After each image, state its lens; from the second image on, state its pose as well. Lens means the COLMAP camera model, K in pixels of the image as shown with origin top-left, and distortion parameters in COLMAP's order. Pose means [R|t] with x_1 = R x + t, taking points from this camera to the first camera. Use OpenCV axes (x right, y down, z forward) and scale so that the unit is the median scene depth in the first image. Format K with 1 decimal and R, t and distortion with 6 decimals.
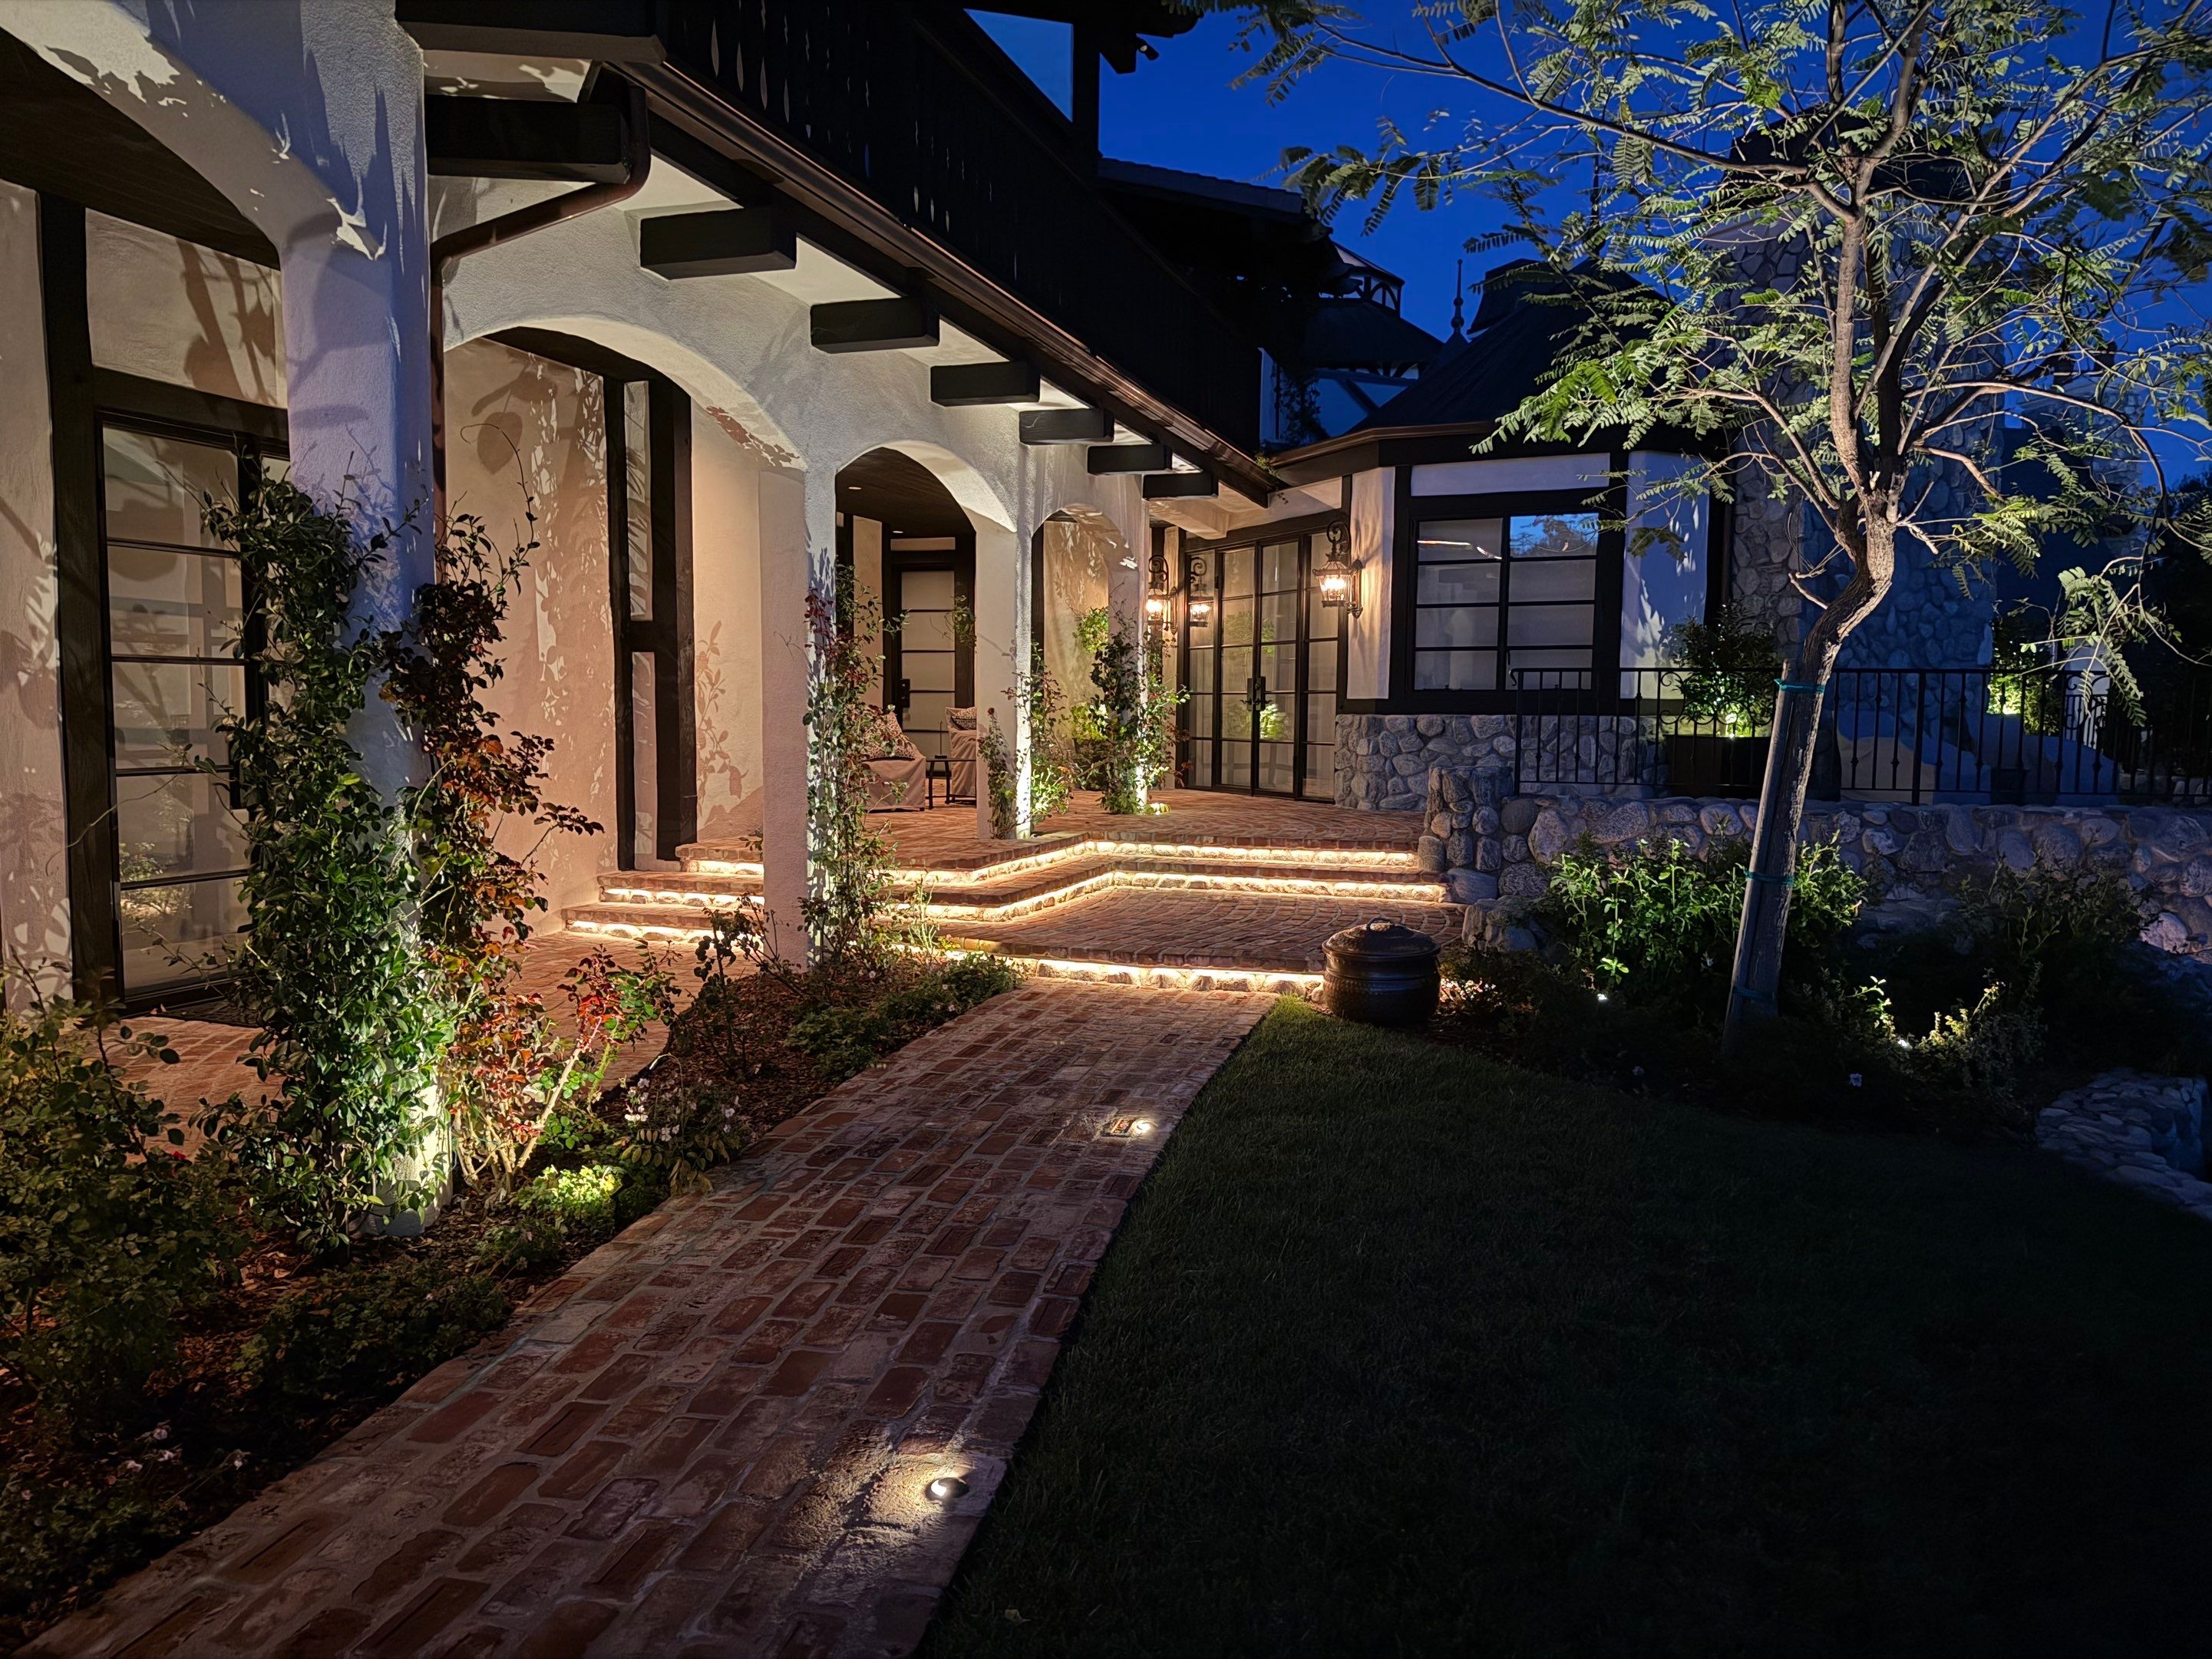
lens RADIAL K [[1539.9, 0, 1093.2], [0, 1539.9, 811.6], [0, 0, 1]] dist [0.096563, -0.121878]
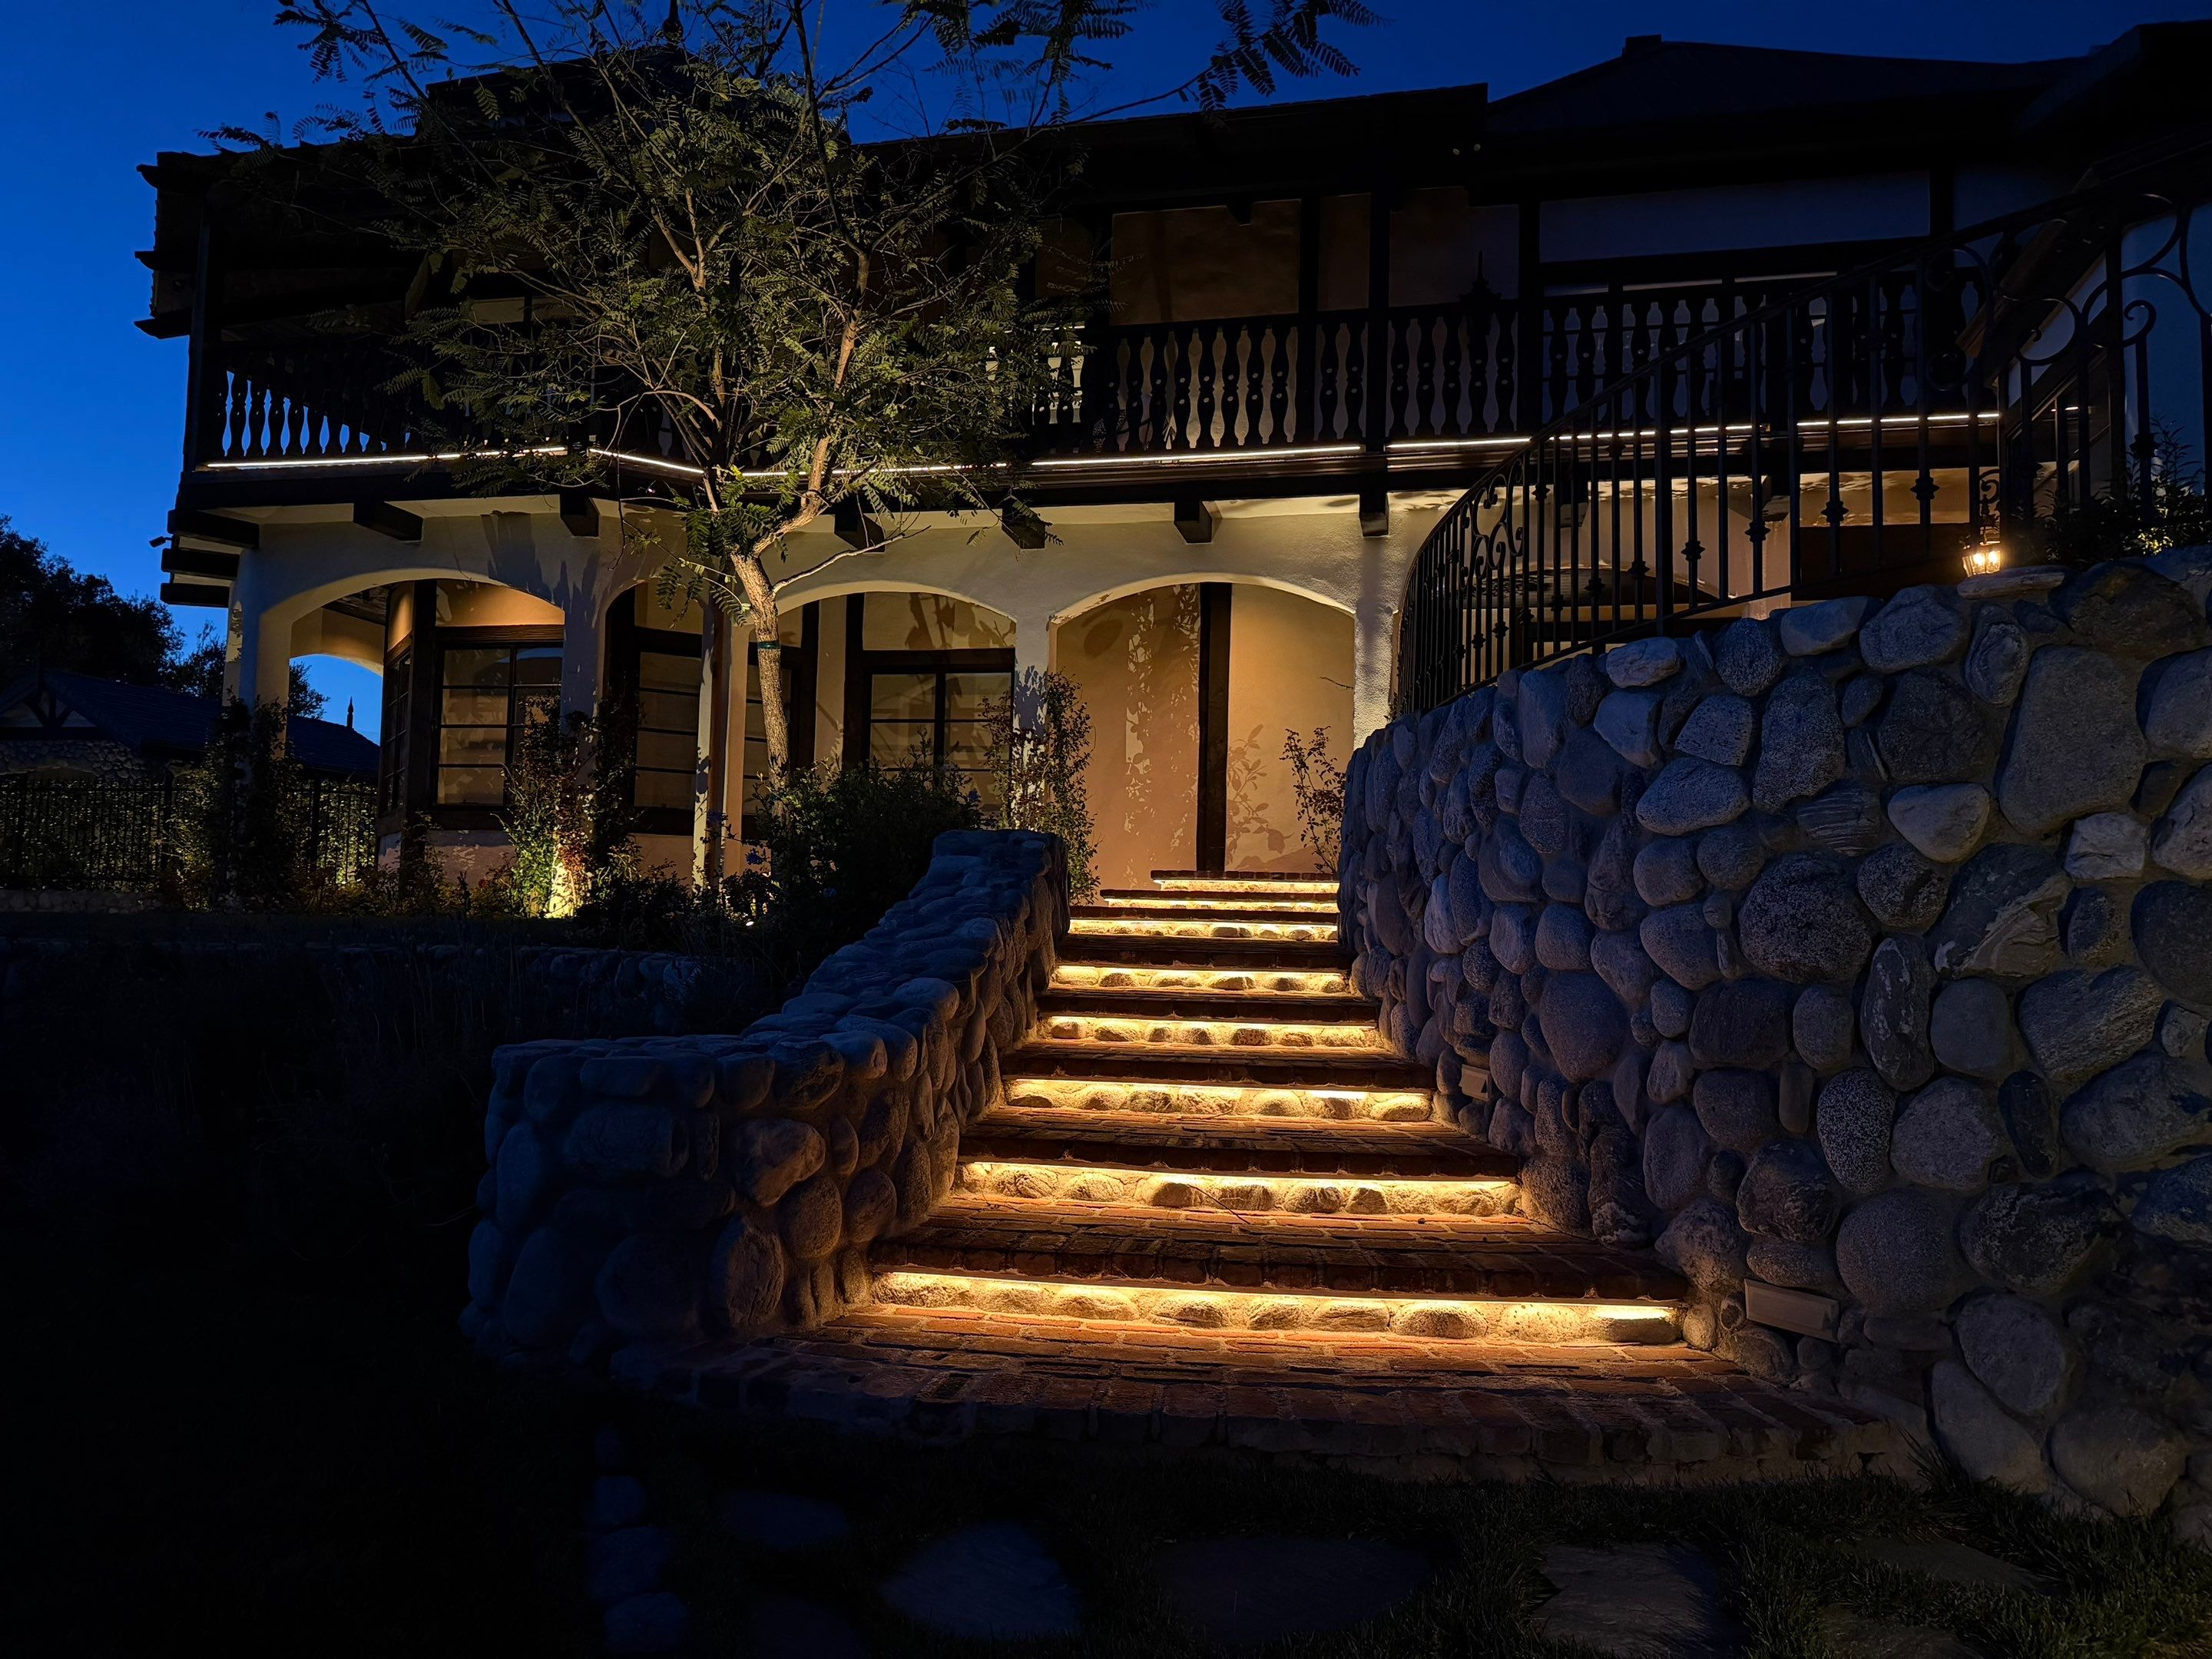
lens RADIAL K [[1522.6, 0, 1081.2], [0, 1522.6, 836.4], [0, 0, 1]] dist [0.000559, -0.002127]
pose [[0.114385, -0.075331, -0.990576, 1.218440], [-0.095069, 0.991714, -0.086396, 0.123378], [0.988877, 0.104056, 0.106275, 0.787010]]
